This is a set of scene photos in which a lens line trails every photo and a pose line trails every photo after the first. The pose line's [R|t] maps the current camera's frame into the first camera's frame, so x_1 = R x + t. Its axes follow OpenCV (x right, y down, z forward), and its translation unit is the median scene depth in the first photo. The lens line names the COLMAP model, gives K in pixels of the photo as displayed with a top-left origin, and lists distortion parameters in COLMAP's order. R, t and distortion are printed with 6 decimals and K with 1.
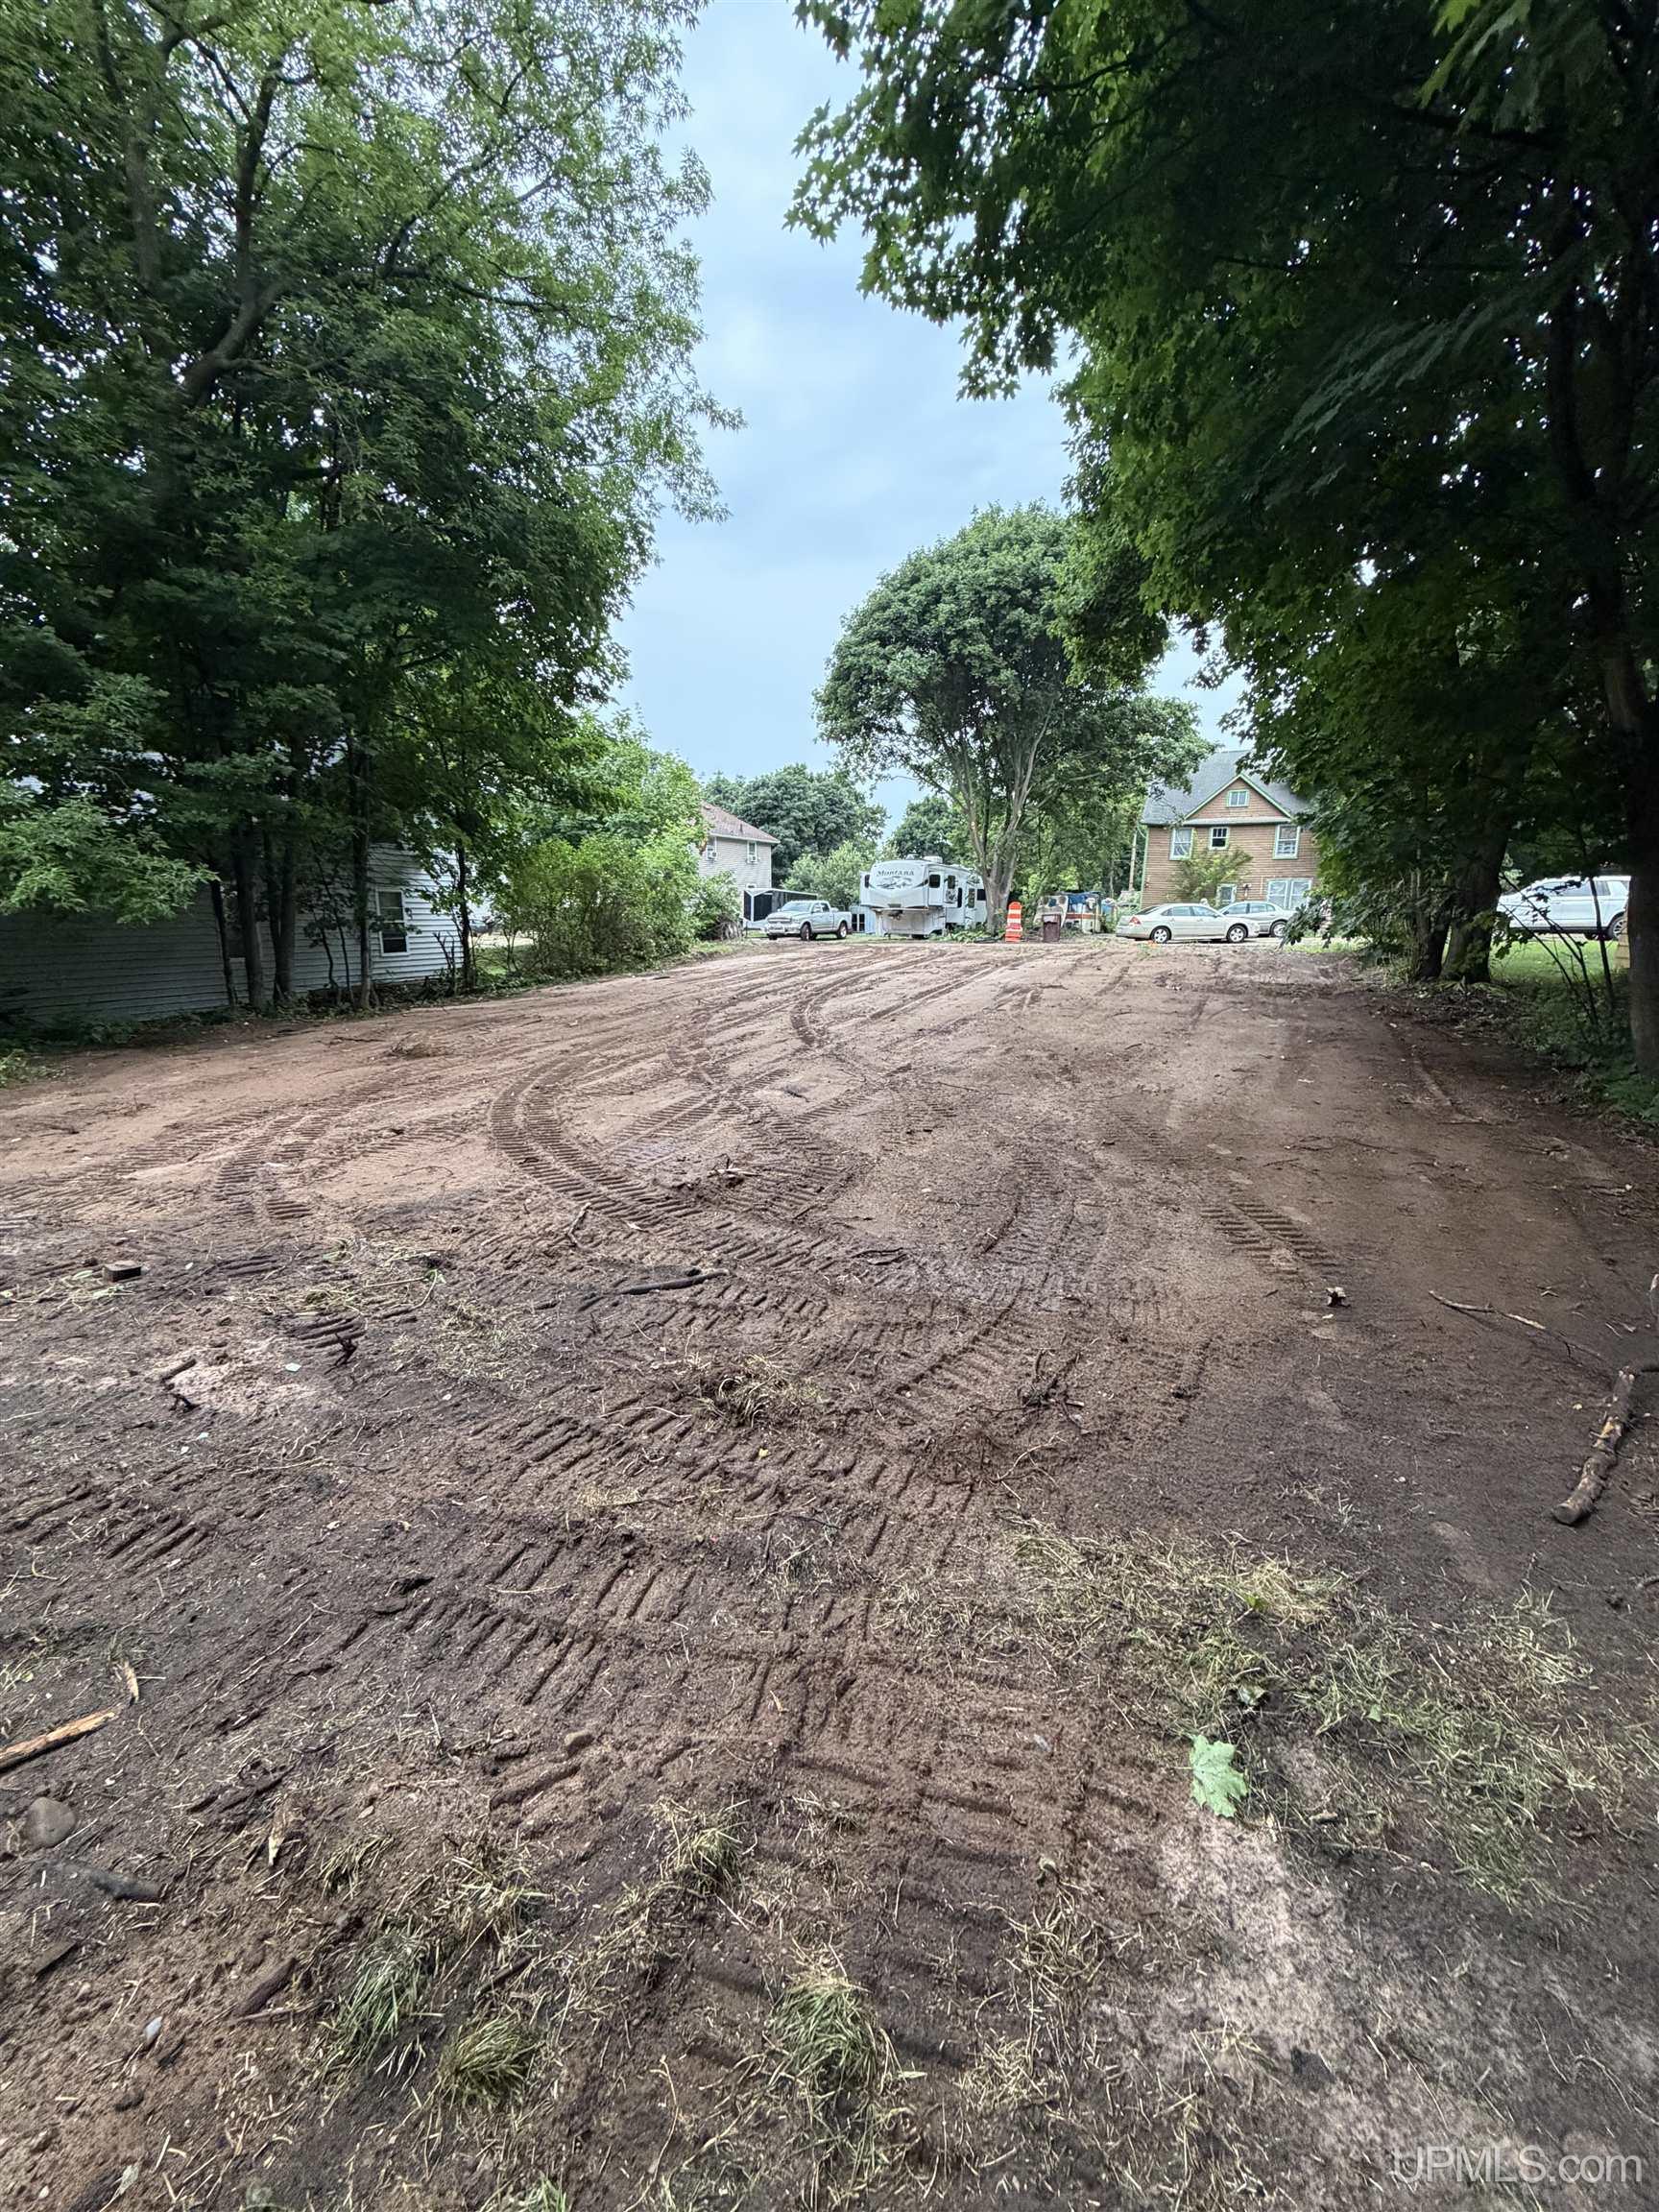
lens RADIAL K [[868.8, 0, 839.3], [0, 868.8, 1103.5], [0, 0, 1]] dist [-0.008776, 0.000893]
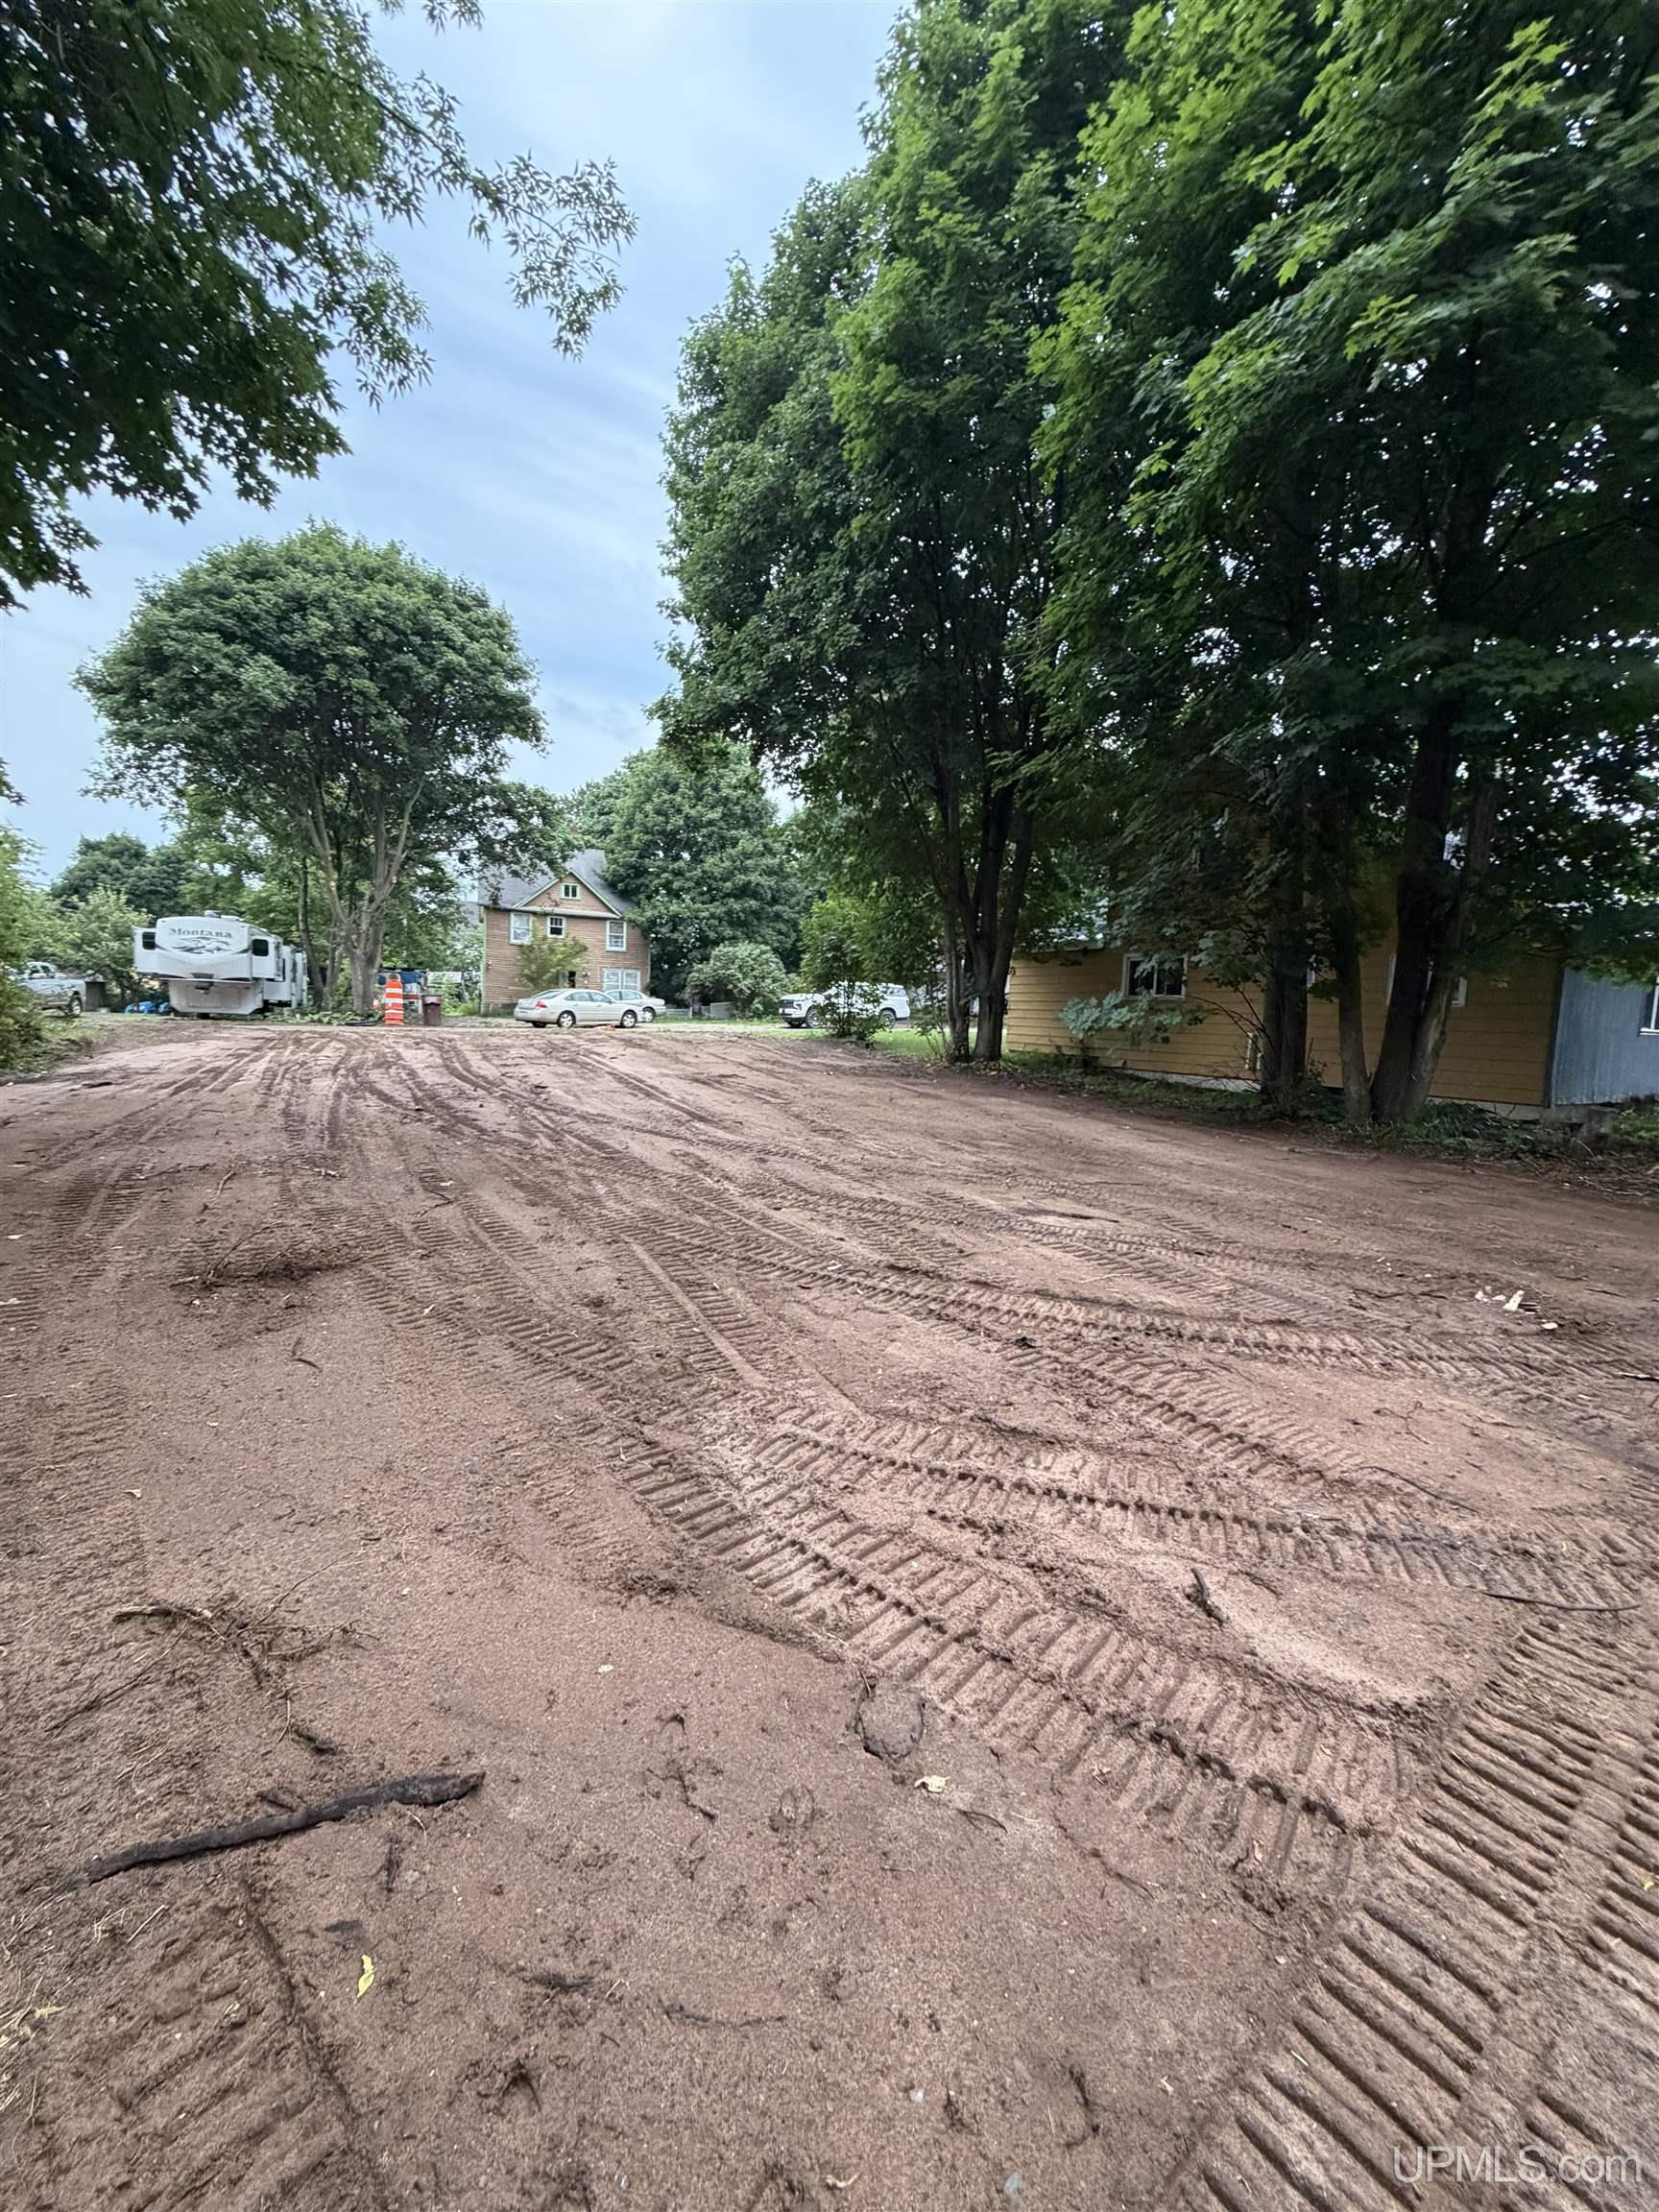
lens RADIAL K [[868.8, 0, 833.2], [0, 868.8, 1102.0], [0, 0, 1]] dist [-0.008776, 0.000893]
pose [[0.644320, -0.058363, 0.762526, -0.194418], [0.130044, 0.990924, -0.034040, -0.027882], [-0.753618, 0.121095, 0.646062, 0.141973]]
